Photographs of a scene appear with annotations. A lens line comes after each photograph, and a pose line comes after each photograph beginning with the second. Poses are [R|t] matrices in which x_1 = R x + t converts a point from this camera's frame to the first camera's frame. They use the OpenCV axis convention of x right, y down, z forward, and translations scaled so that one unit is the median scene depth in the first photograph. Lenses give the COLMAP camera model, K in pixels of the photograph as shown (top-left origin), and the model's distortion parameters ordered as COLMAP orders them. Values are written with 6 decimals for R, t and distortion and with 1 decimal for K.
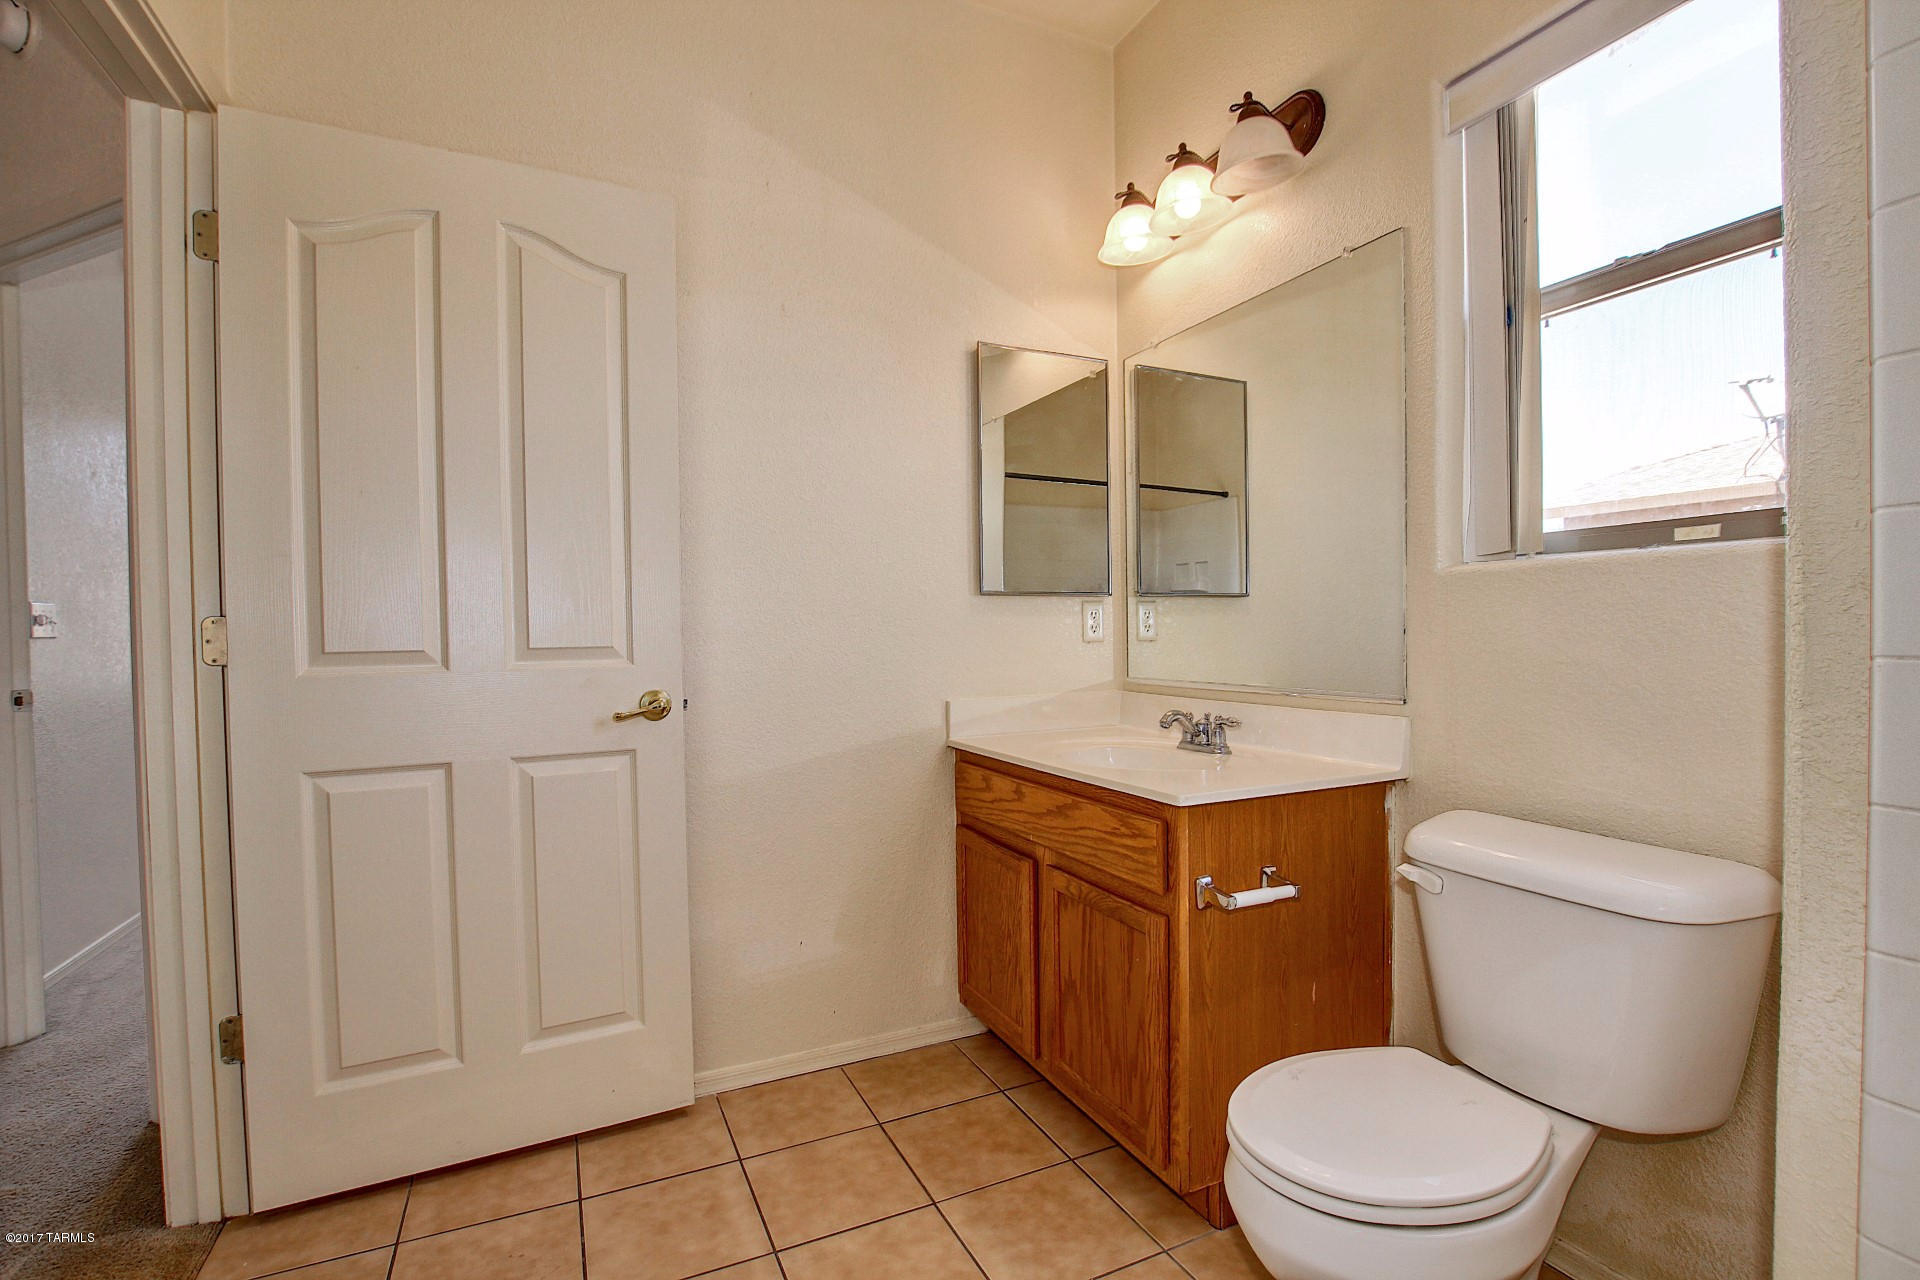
lens RADIAL K [[902.0, 0, 969.4], [0, 902.0, 628.6], [0, 0, 1]] dist [-0.025043, -0.000698]
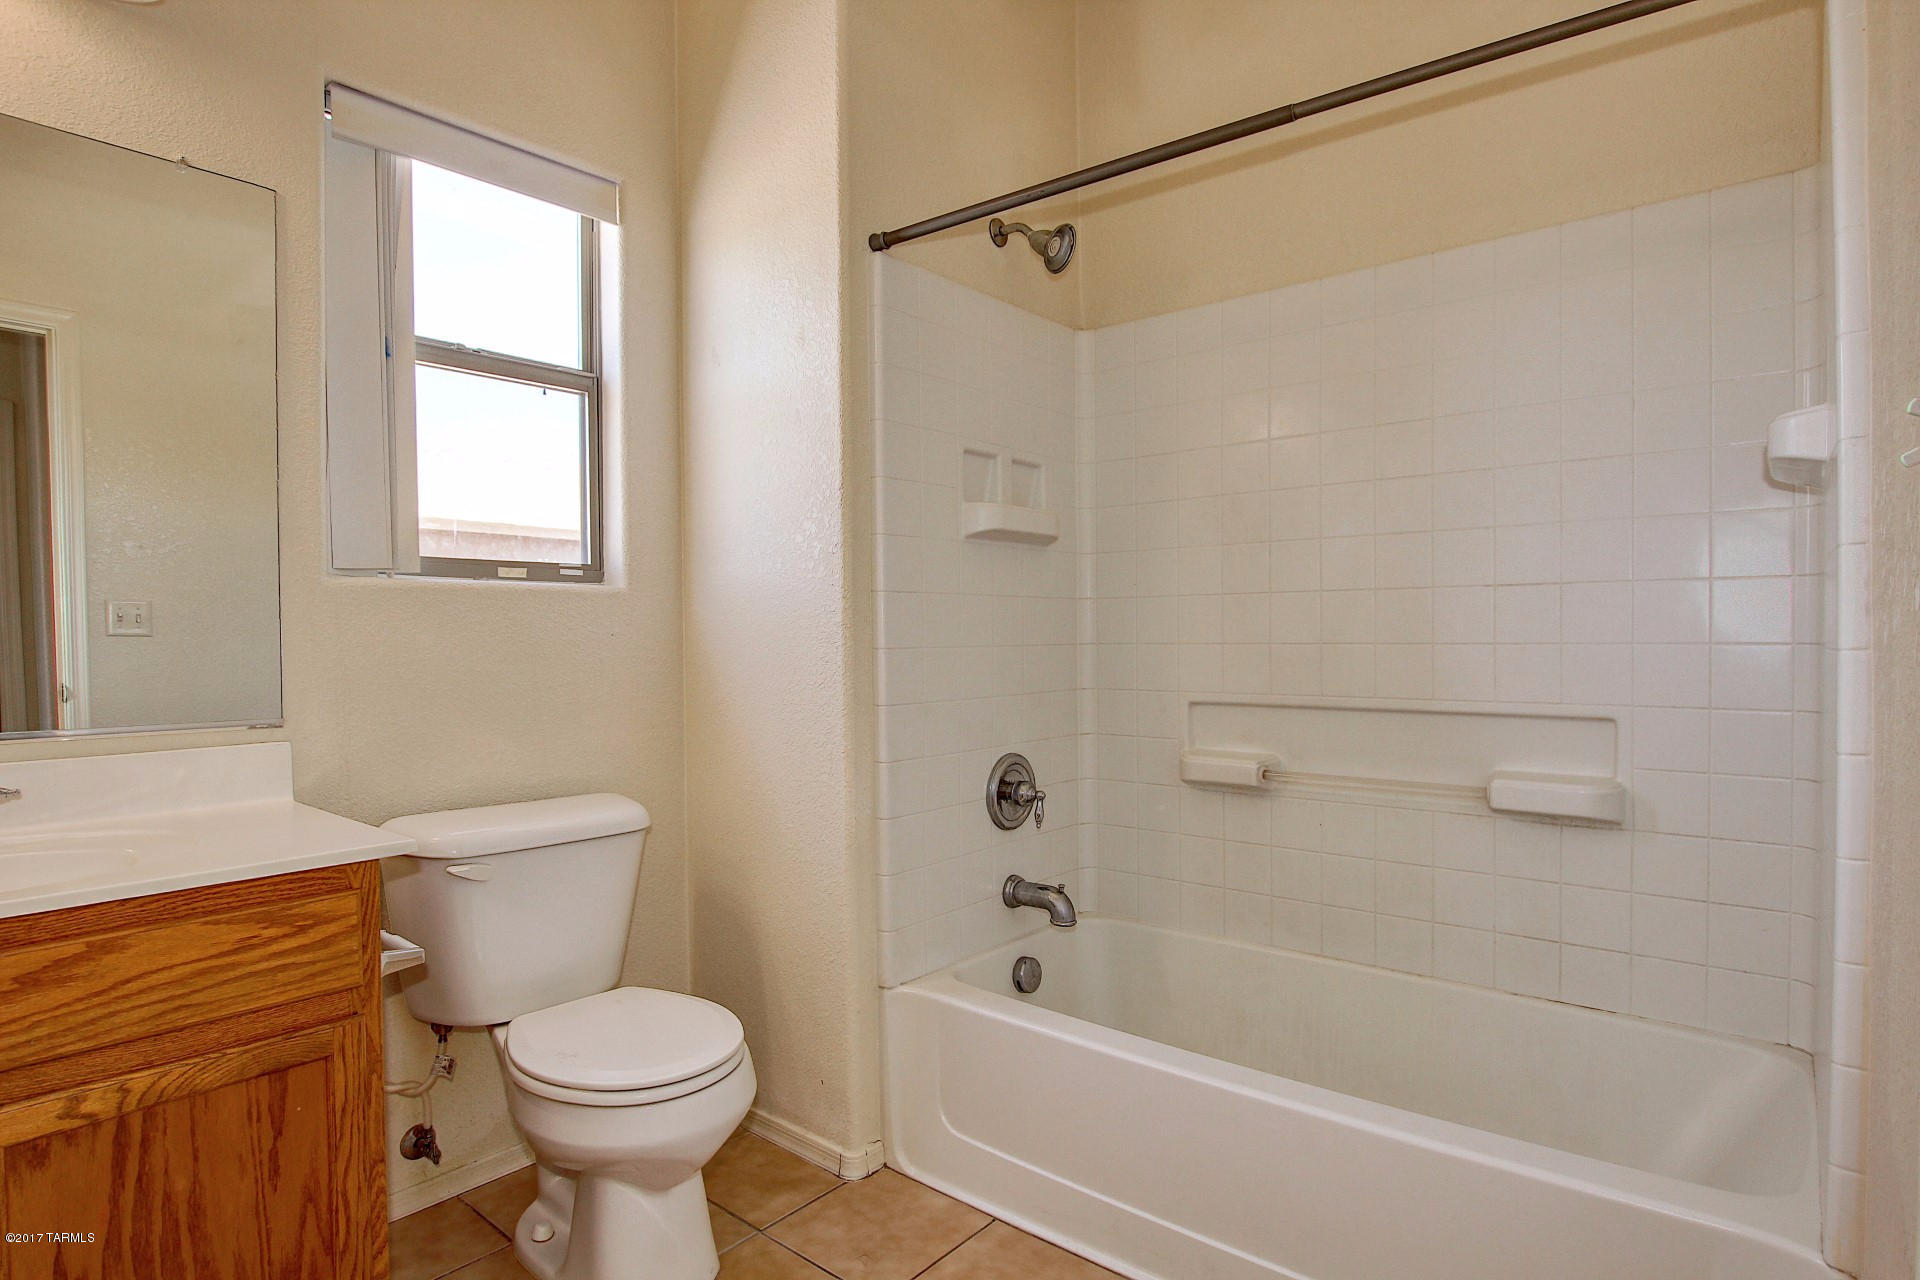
lens RADIAL K [[992.8, 0, 966.0], [0, 992.8, 658.2], [0, 0, 1]] dist [-0.022073, 0.000836]
pose [[-0.423233, 0.003274, 0.906015, -0.705665], [0.009369, 0.999956, 0.000763, 0.024014], [-0.905973, 0.008812, -0.423245, 0.835148]]
